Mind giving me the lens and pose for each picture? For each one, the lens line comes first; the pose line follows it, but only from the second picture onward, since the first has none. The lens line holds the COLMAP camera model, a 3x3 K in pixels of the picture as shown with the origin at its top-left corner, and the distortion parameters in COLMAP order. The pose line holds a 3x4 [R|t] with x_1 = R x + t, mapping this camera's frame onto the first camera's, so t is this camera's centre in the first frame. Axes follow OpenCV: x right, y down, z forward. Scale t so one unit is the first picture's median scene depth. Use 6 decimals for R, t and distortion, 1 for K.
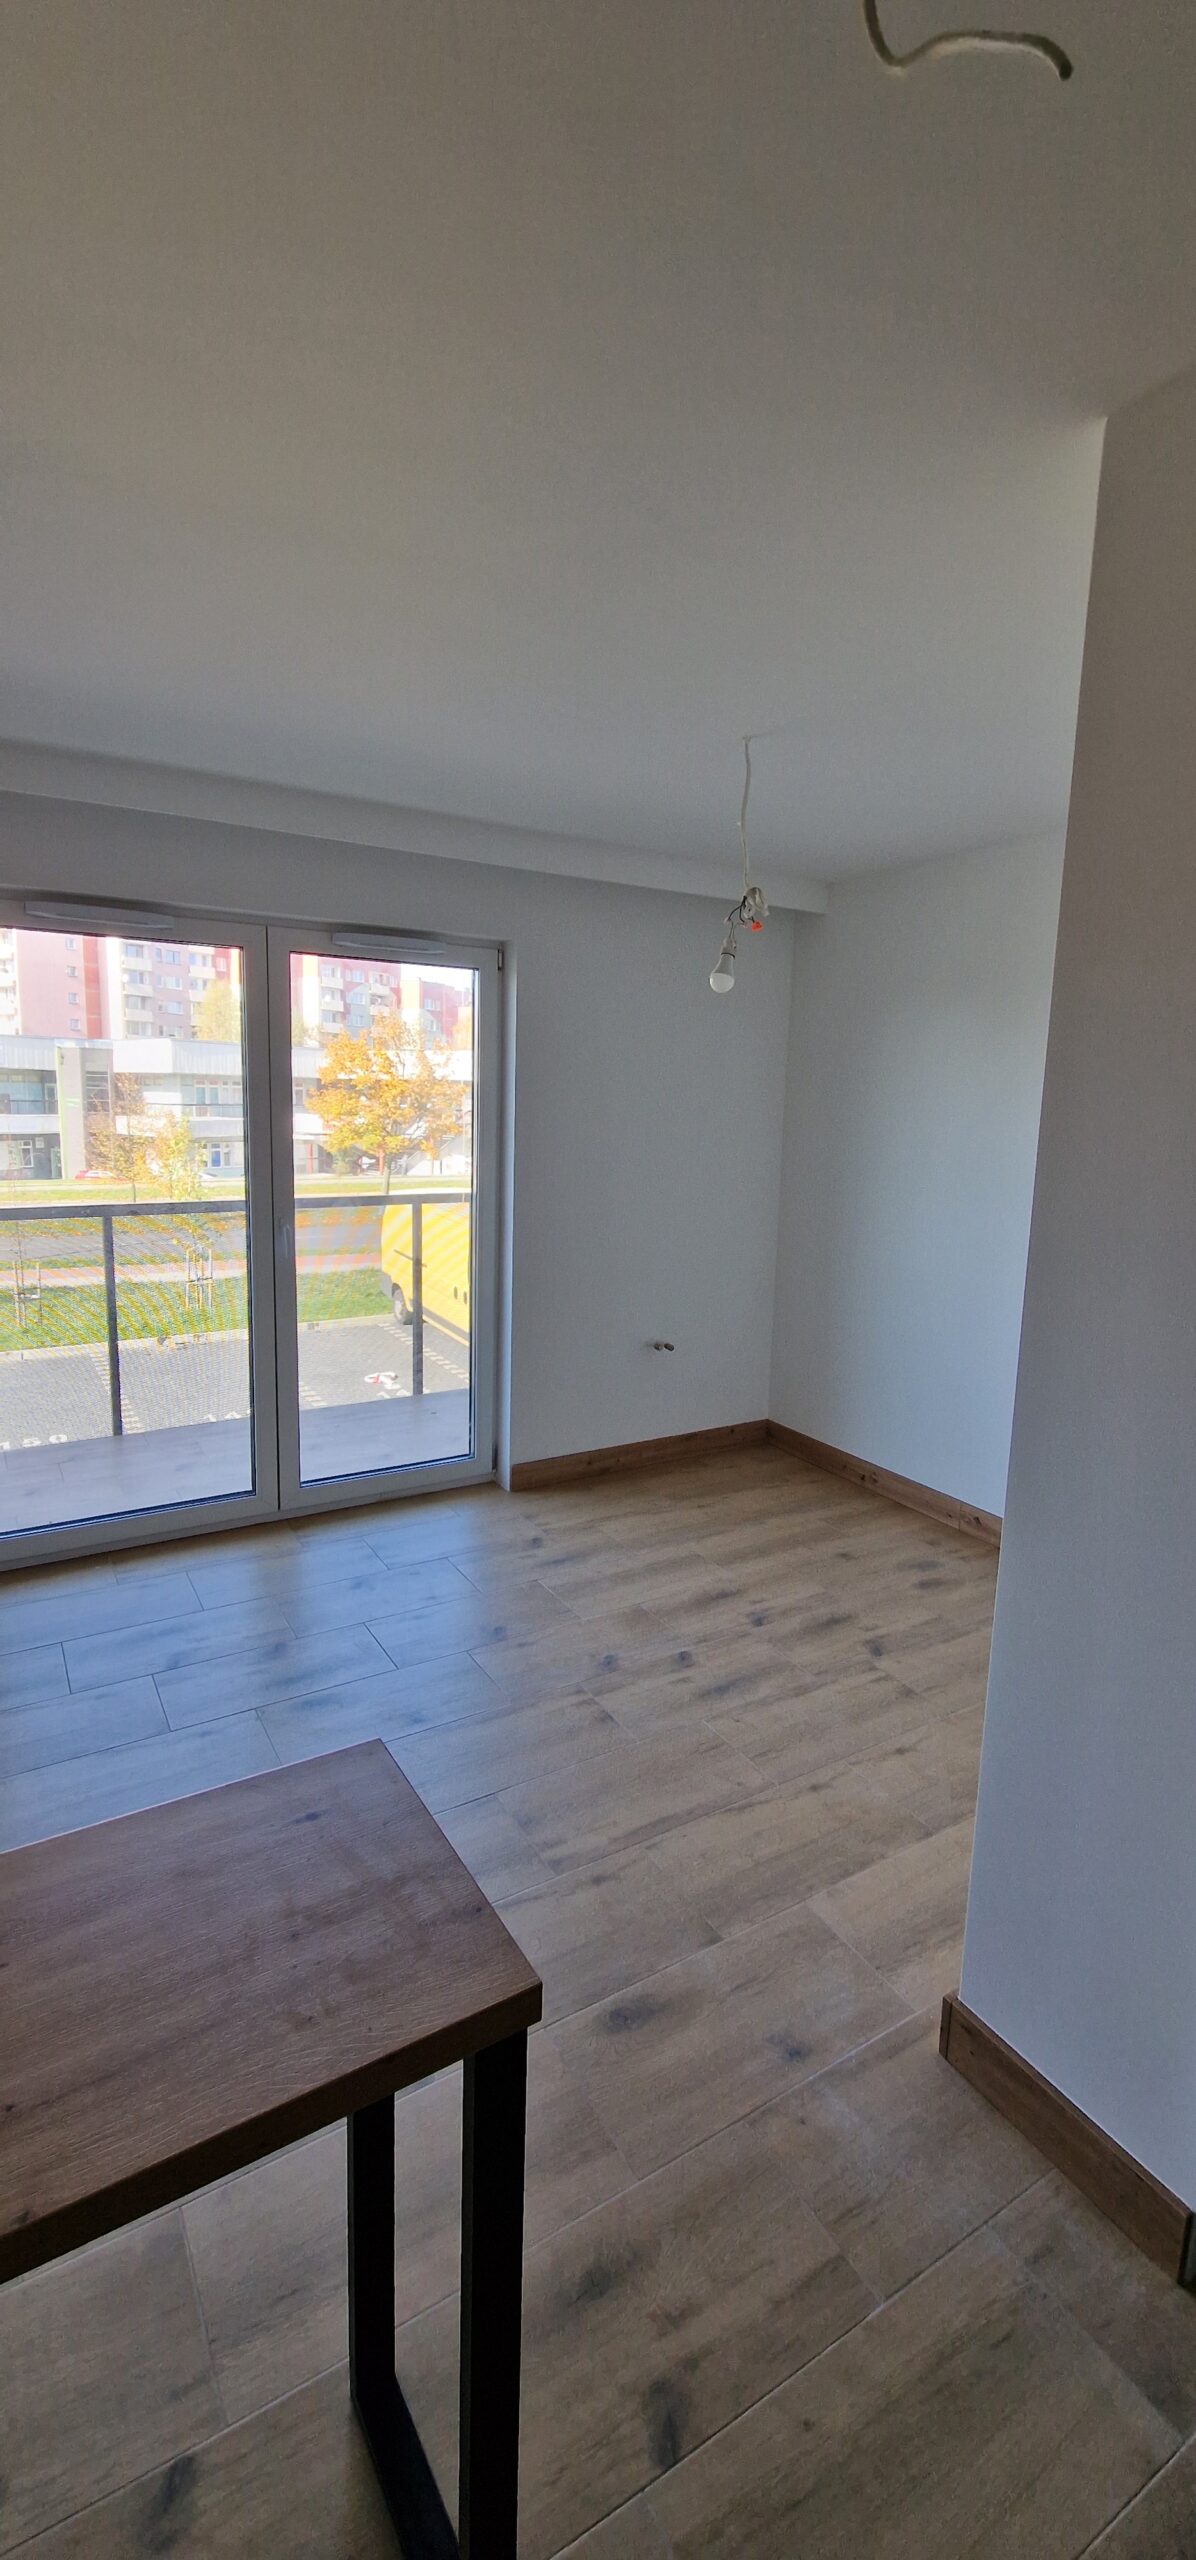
lens RADIAL K [[1046.5, 0, 589.0], [0, 1046.5, 1248.9], [0, 0, 1]] dist [0.007239, -0.007149]
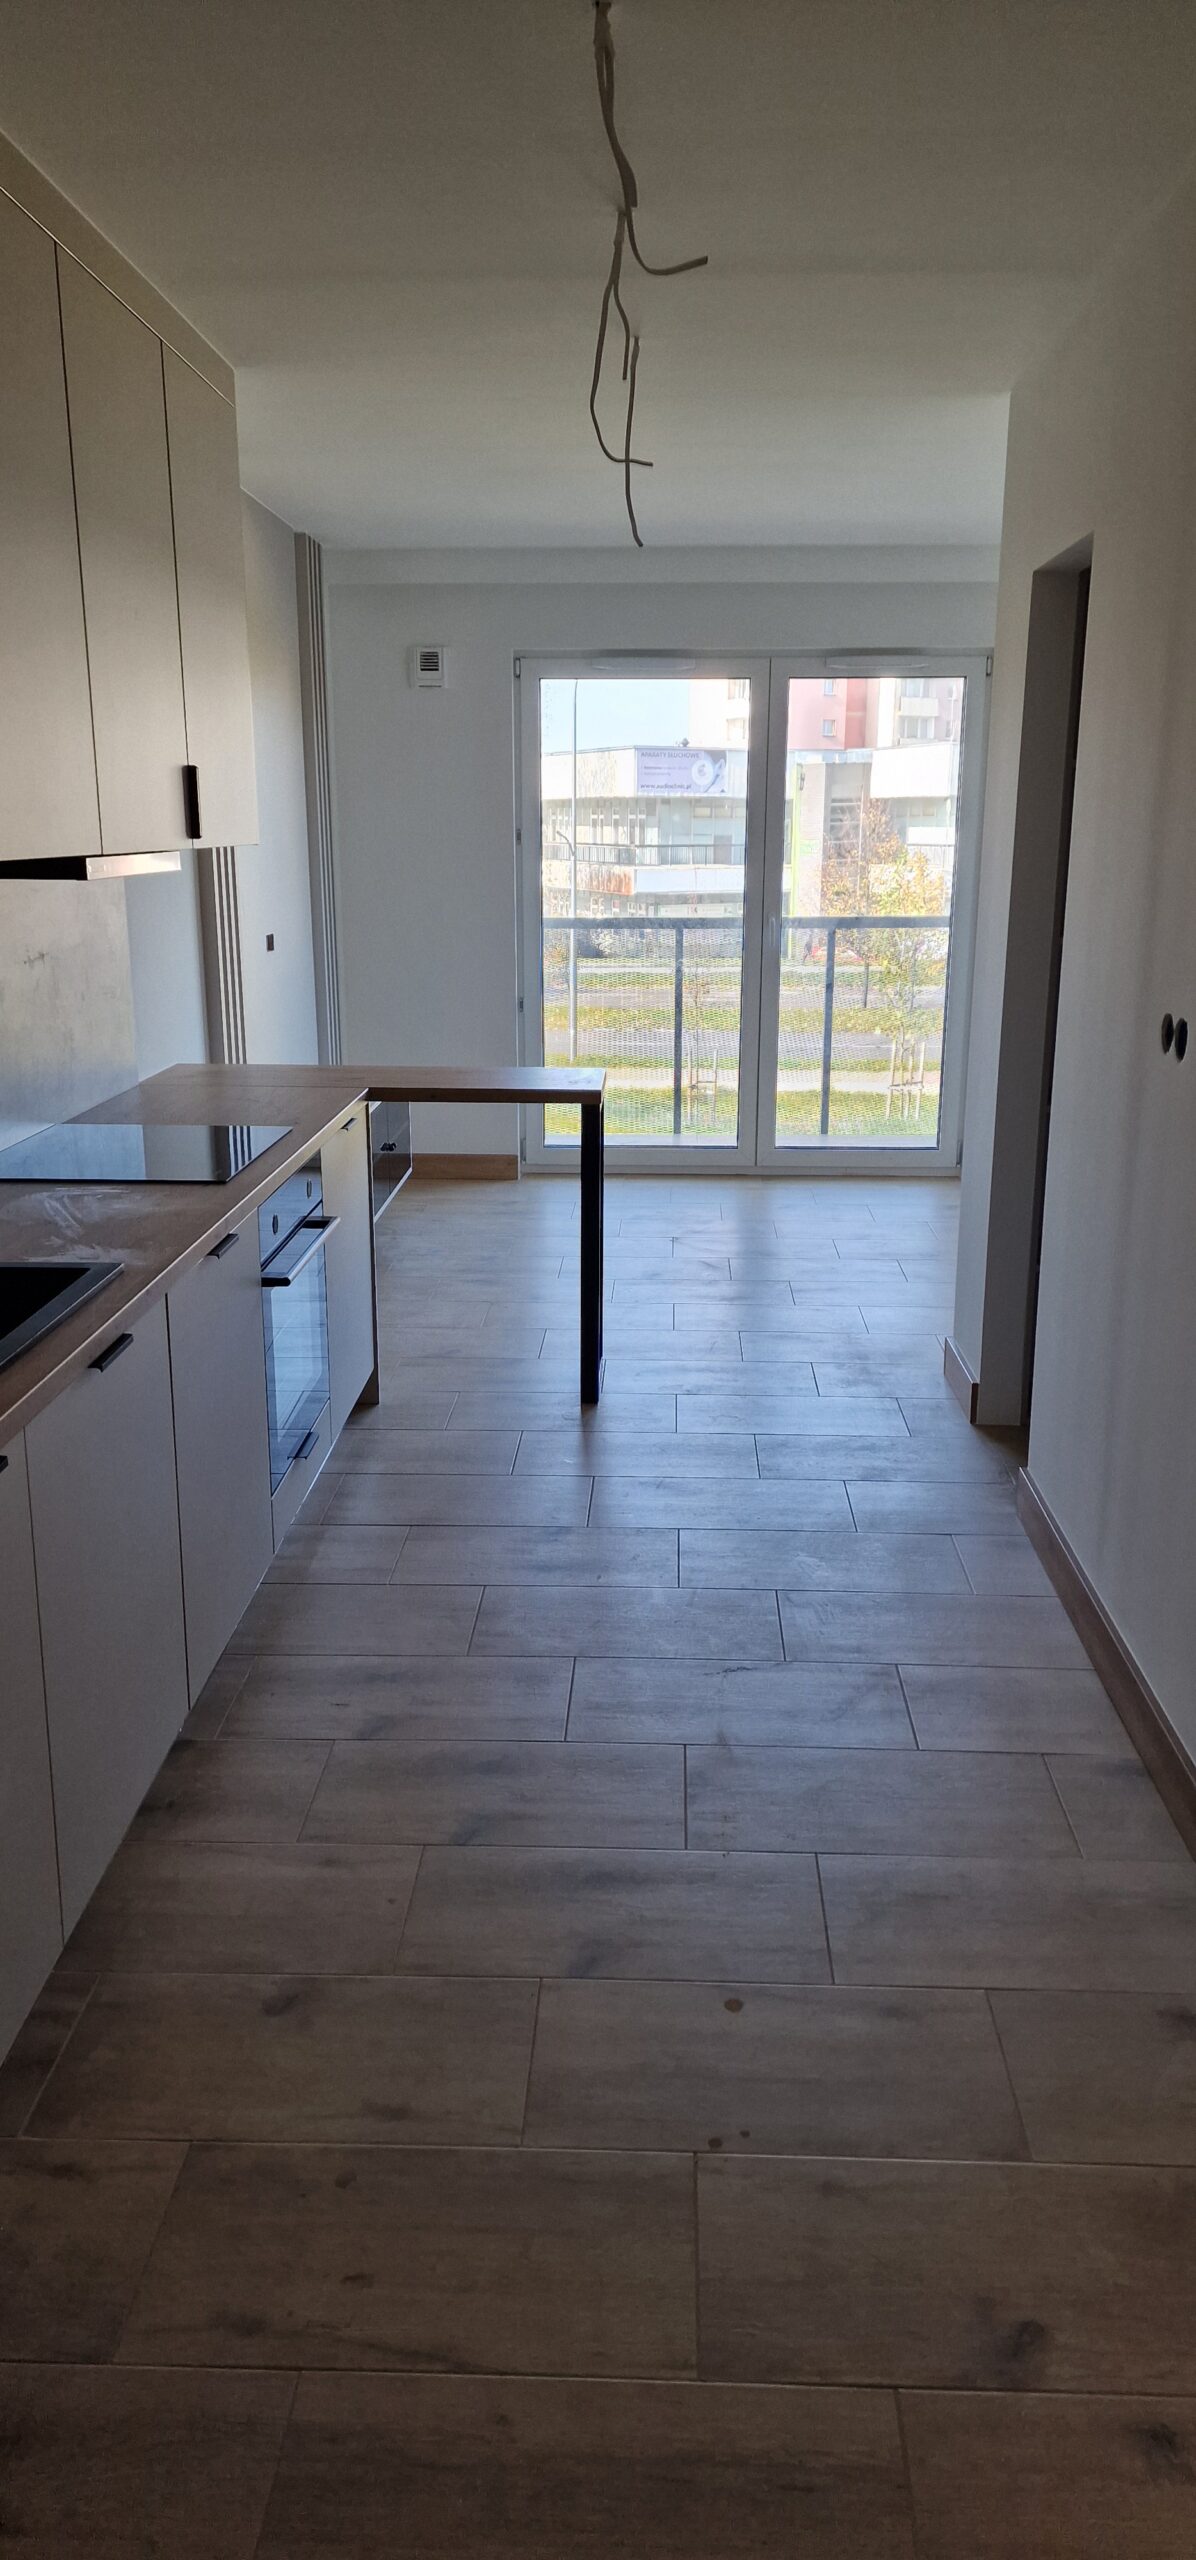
lens RADIAL K [[1705.1, 0, 587.1], [0, 1705.1, 1281.7], [0, 0, 1]] dist [0.092220, -0.070875]
pose [[0.831348, 0.125190, -0.541468, 0.594056], [-0.065255, 0.989547, 0.128598, 0.138103], [0.551908, -0.071576, 0.830828, -0.706596]]
